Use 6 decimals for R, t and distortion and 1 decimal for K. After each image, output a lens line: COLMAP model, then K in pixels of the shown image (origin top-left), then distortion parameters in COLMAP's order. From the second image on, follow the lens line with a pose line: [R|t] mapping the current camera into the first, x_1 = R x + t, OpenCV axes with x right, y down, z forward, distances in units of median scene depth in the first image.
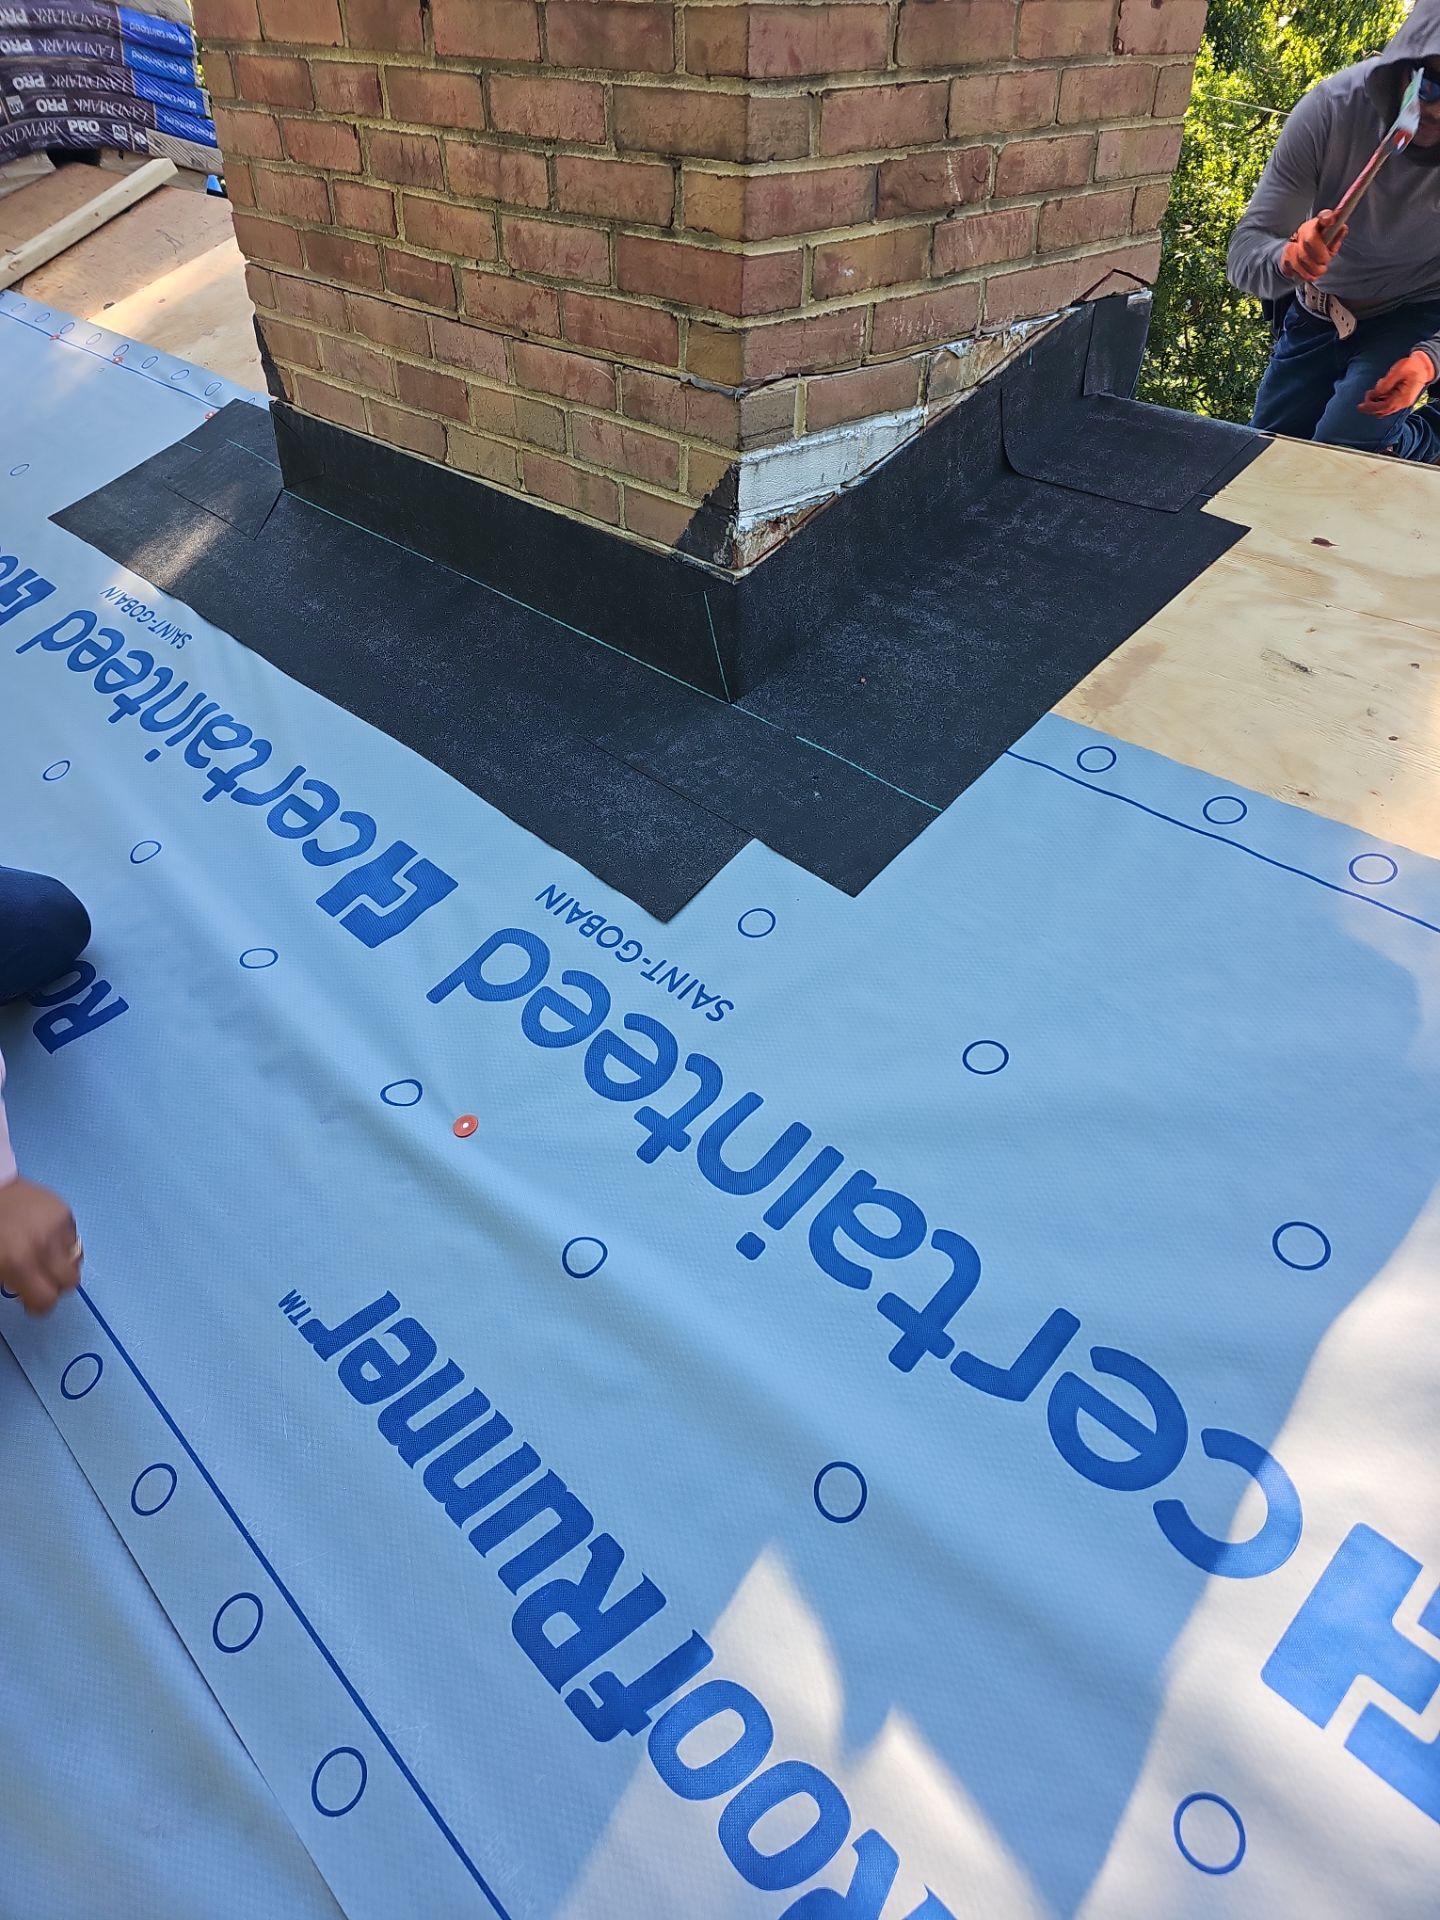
lens RADIAL K [[1267.6, 0, 732.5], [0, 1267.6, 951.5], [0, 0, 1]] dist [0.043917, -0.038618]
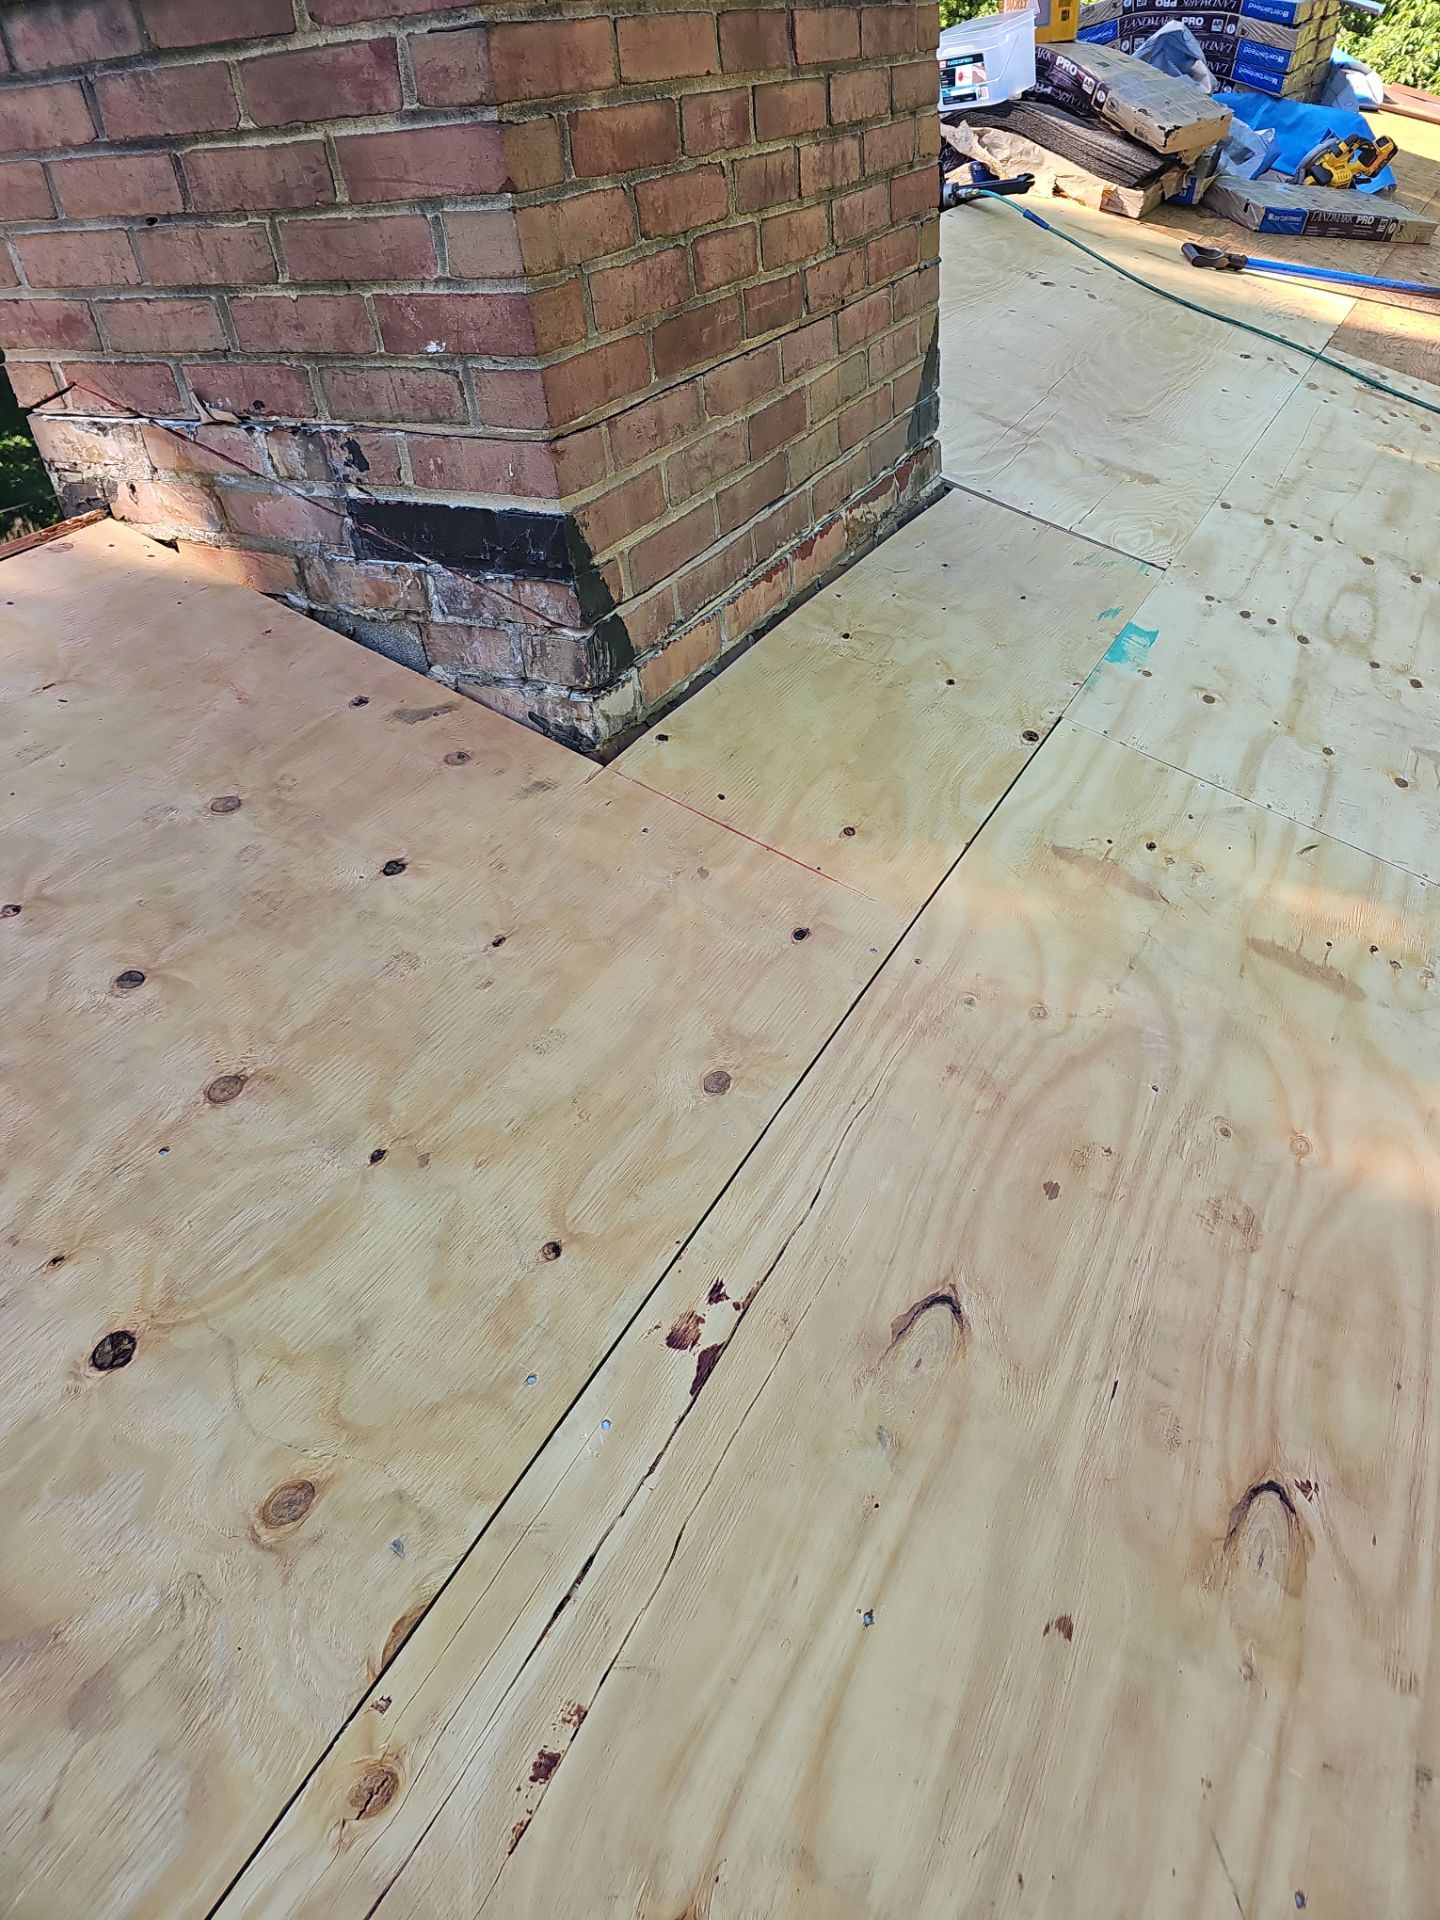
lens RADIAL K [[1267.6, 0, 737.3], [0, 1267.6, 943.6], [0, 0, 1]] dist [0.043917, -0.038618]
pose [[-0.306730, -0.526646, 0.792818, -1.391267], [0.638671, 0.503715, 0.581696, -0.956754], [-0.705703, 0.684773, 0.181849, 1.306309]]
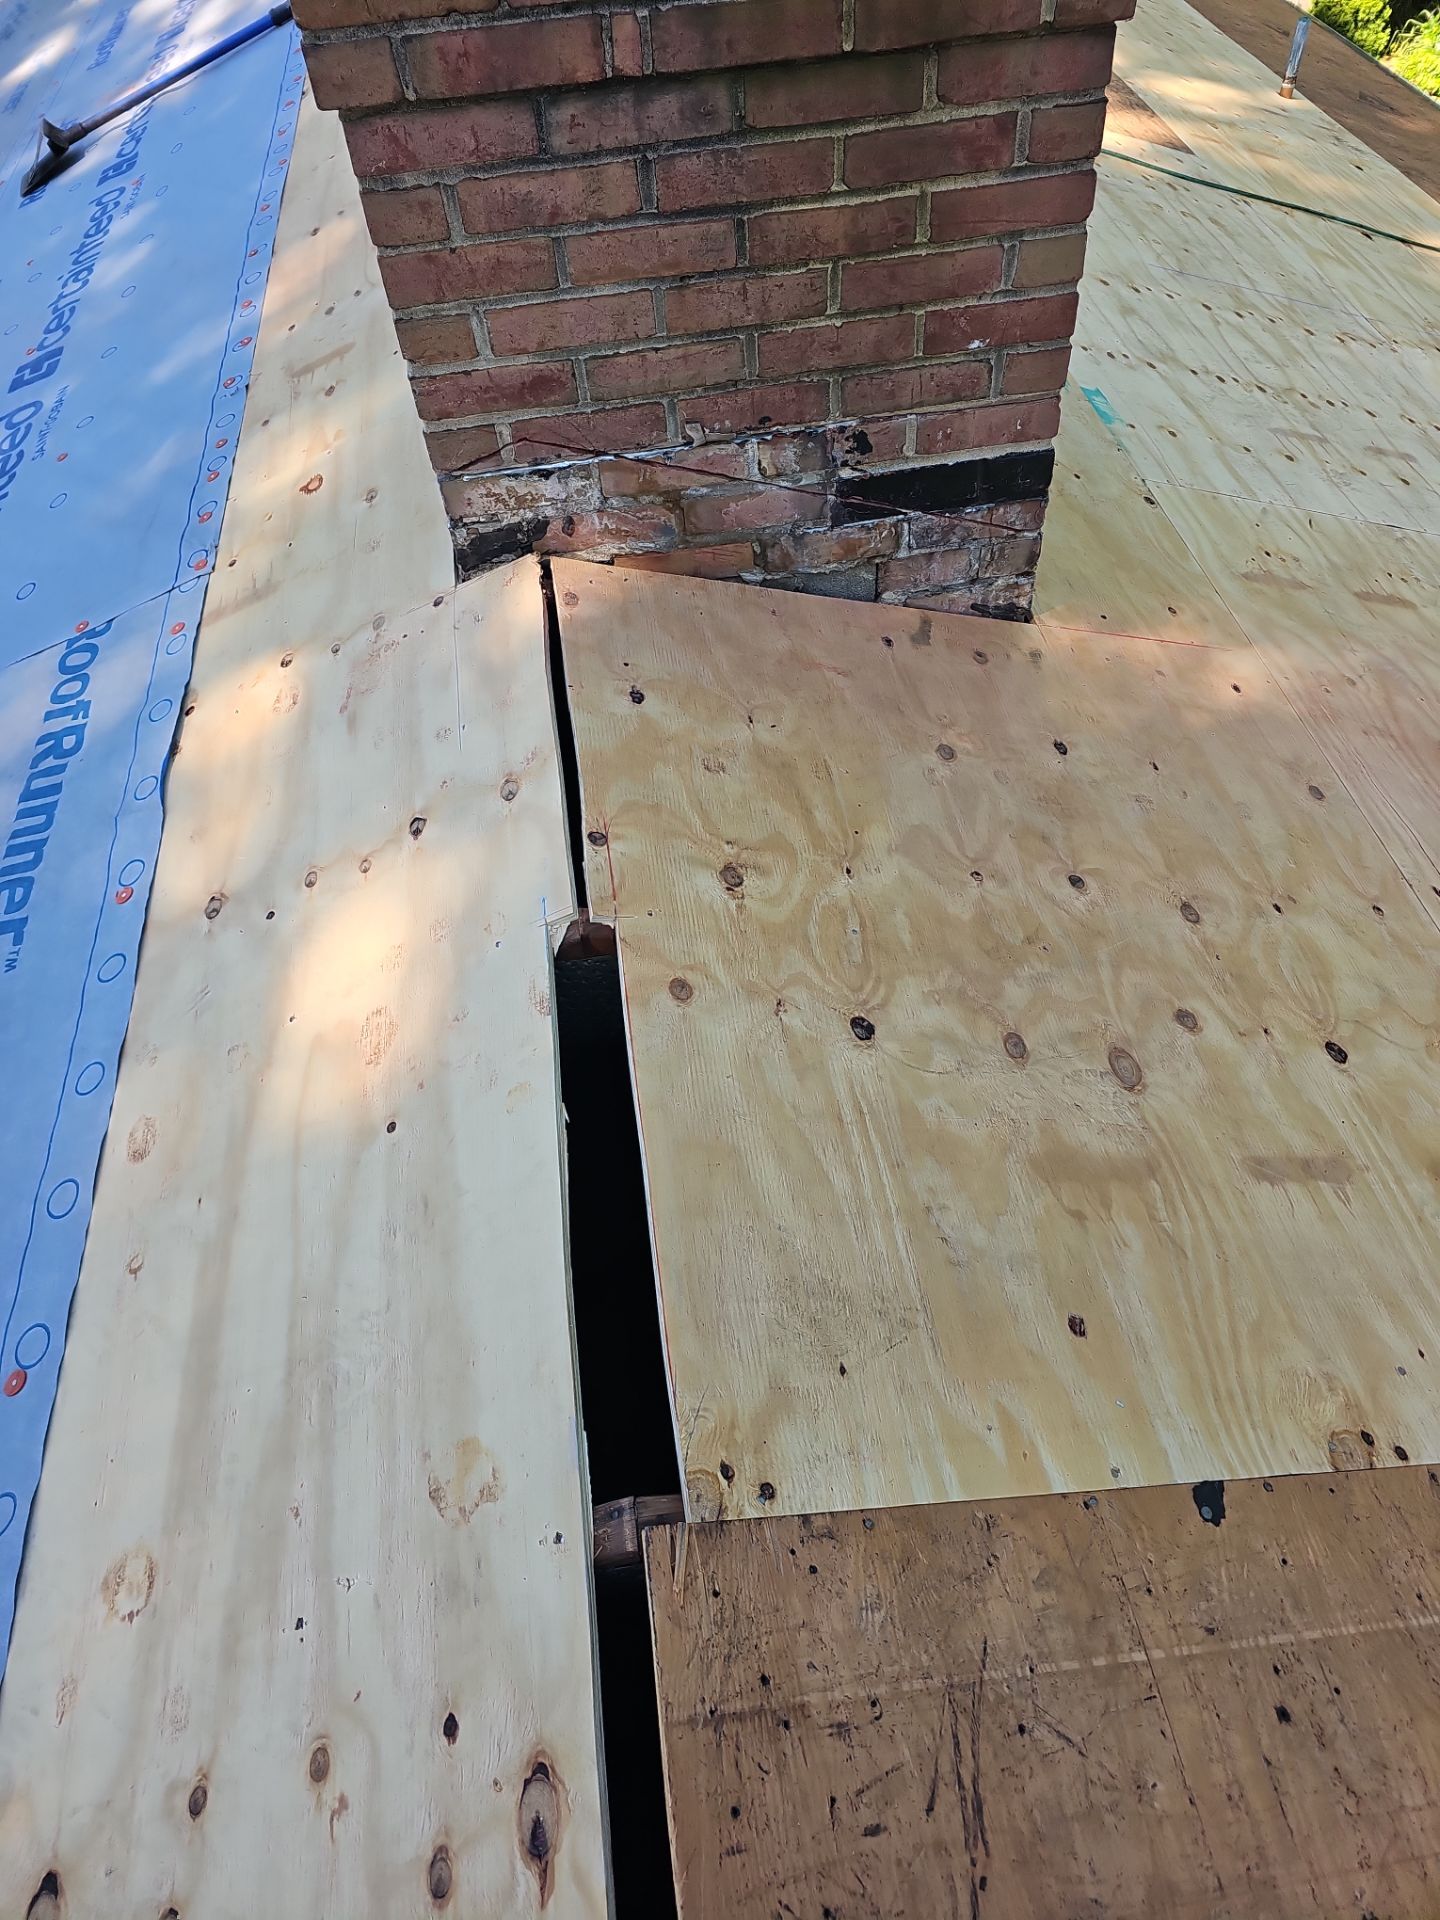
lens RADIAL K [[1267.6, 0, 755.2], [0, 1267.6, 952.0], [0, 0, 1]] dist [0.043917, -0.038618]
pose [[-0.823946, -0.418706, 0.381835, -0.913504], [0.374897, 0.102509, 0.921382, -1.787985], [-0.424930, 0.902318, 0.072510, 1.788996]]
